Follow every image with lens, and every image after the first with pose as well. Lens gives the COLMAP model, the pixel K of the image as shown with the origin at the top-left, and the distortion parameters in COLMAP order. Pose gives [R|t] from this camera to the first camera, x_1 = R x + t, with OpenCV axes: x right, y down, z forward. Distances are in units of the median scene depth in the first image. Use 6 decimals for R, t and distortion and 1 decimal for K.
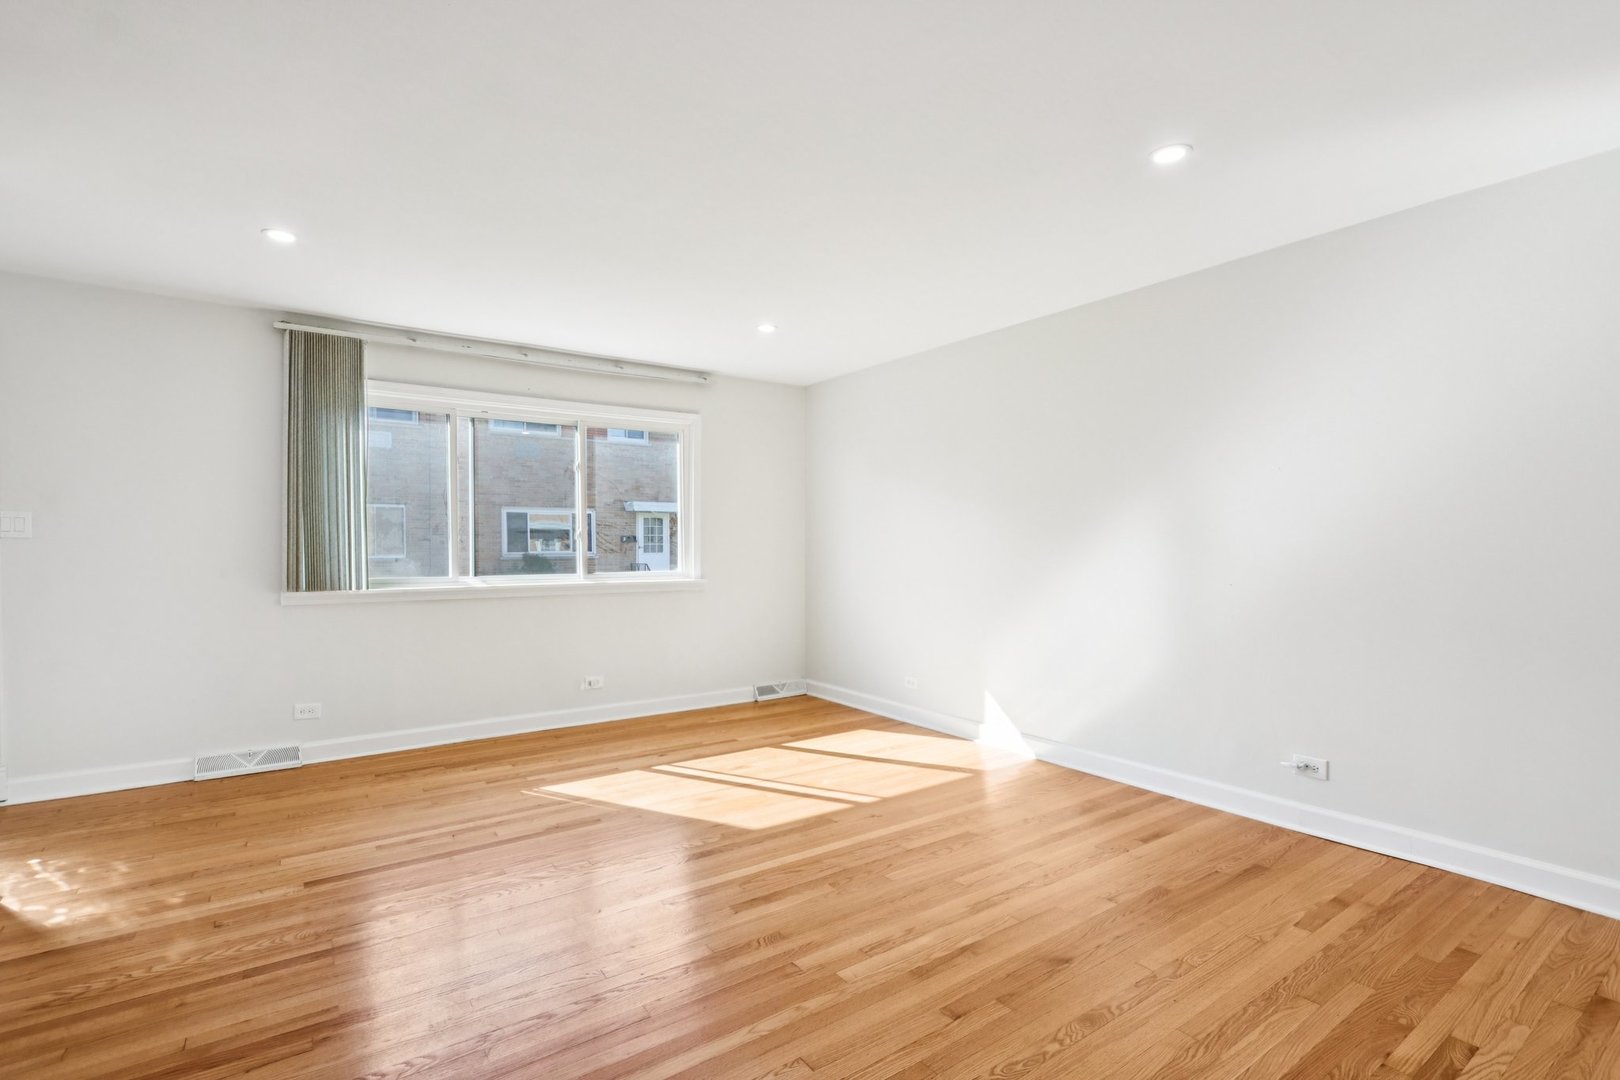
lens RADIAL K [[757.5, 0, 803.5], [0, 757.5, 541.5], [0, 0, 1]] dist [-0.014484, 0.000488]
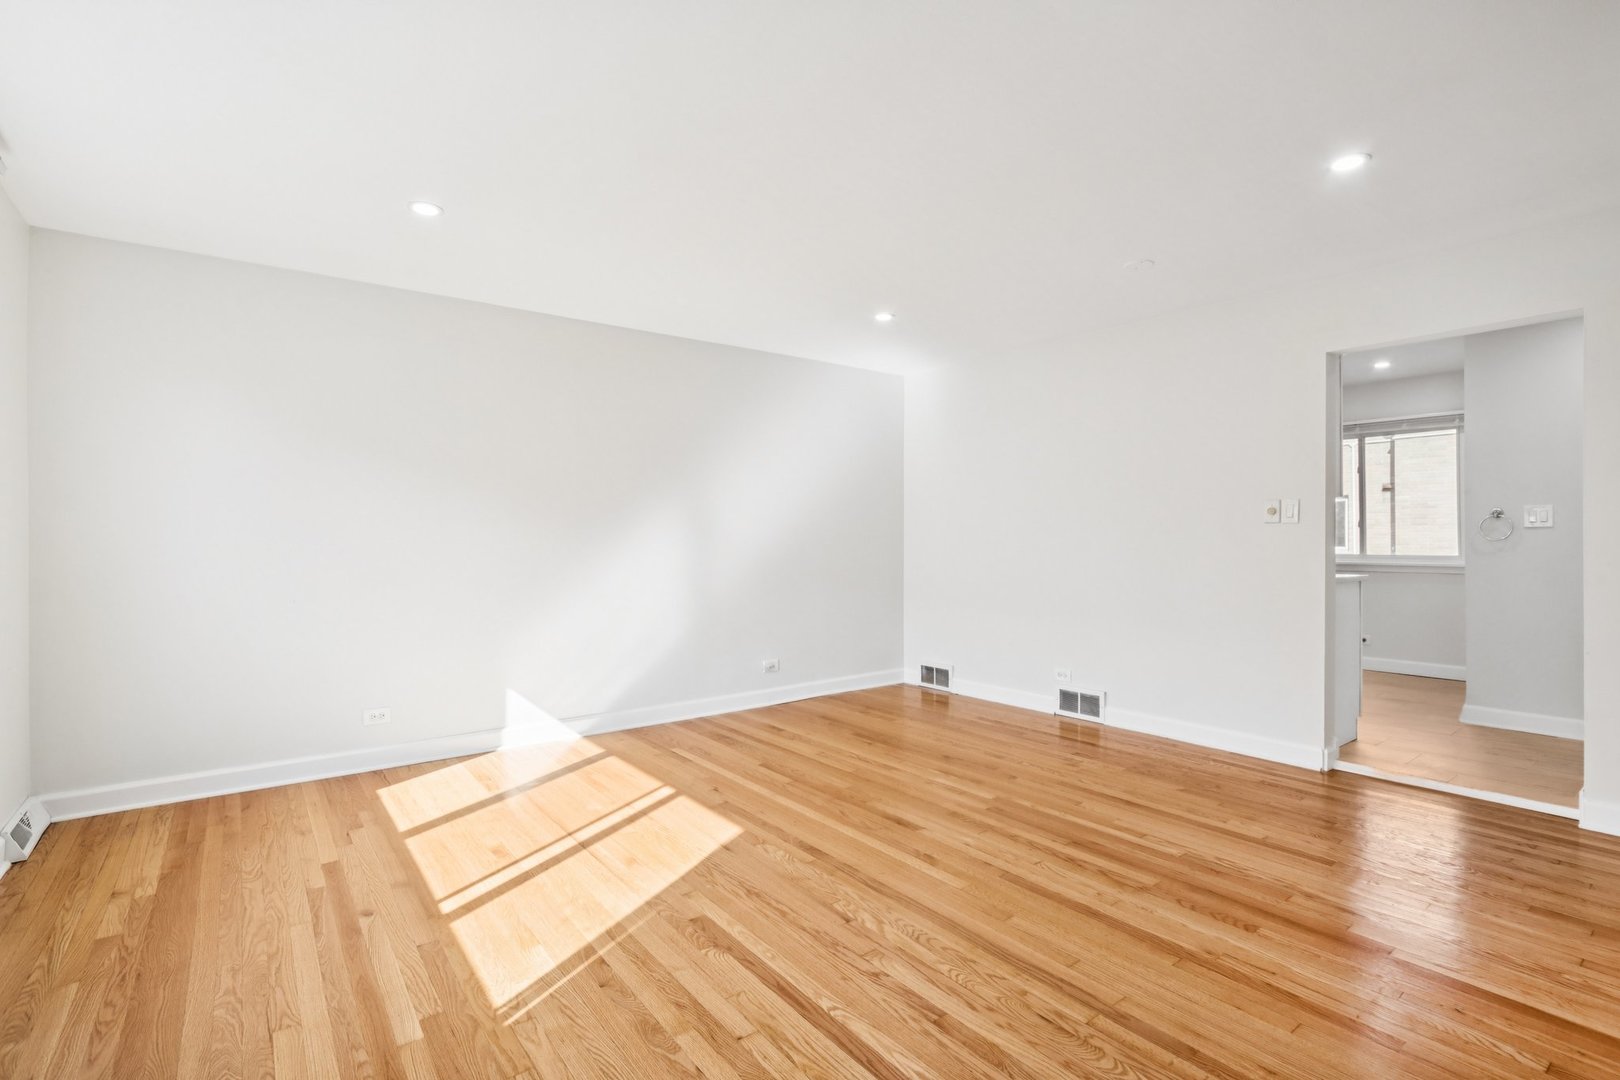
lens RADIAL K [[757.5, 0, 802.0], [0, 757.5, 540.7], [0, 0, 1]] dist [-0.014484, 0.000488]
pose [[-0.038634, 0.001832, 0.999252, -0.875164], [0.000850, 0.999998, -0.001800, 0.013822], [-0.999253, 0.000780, -0.038636, 0.824691]]
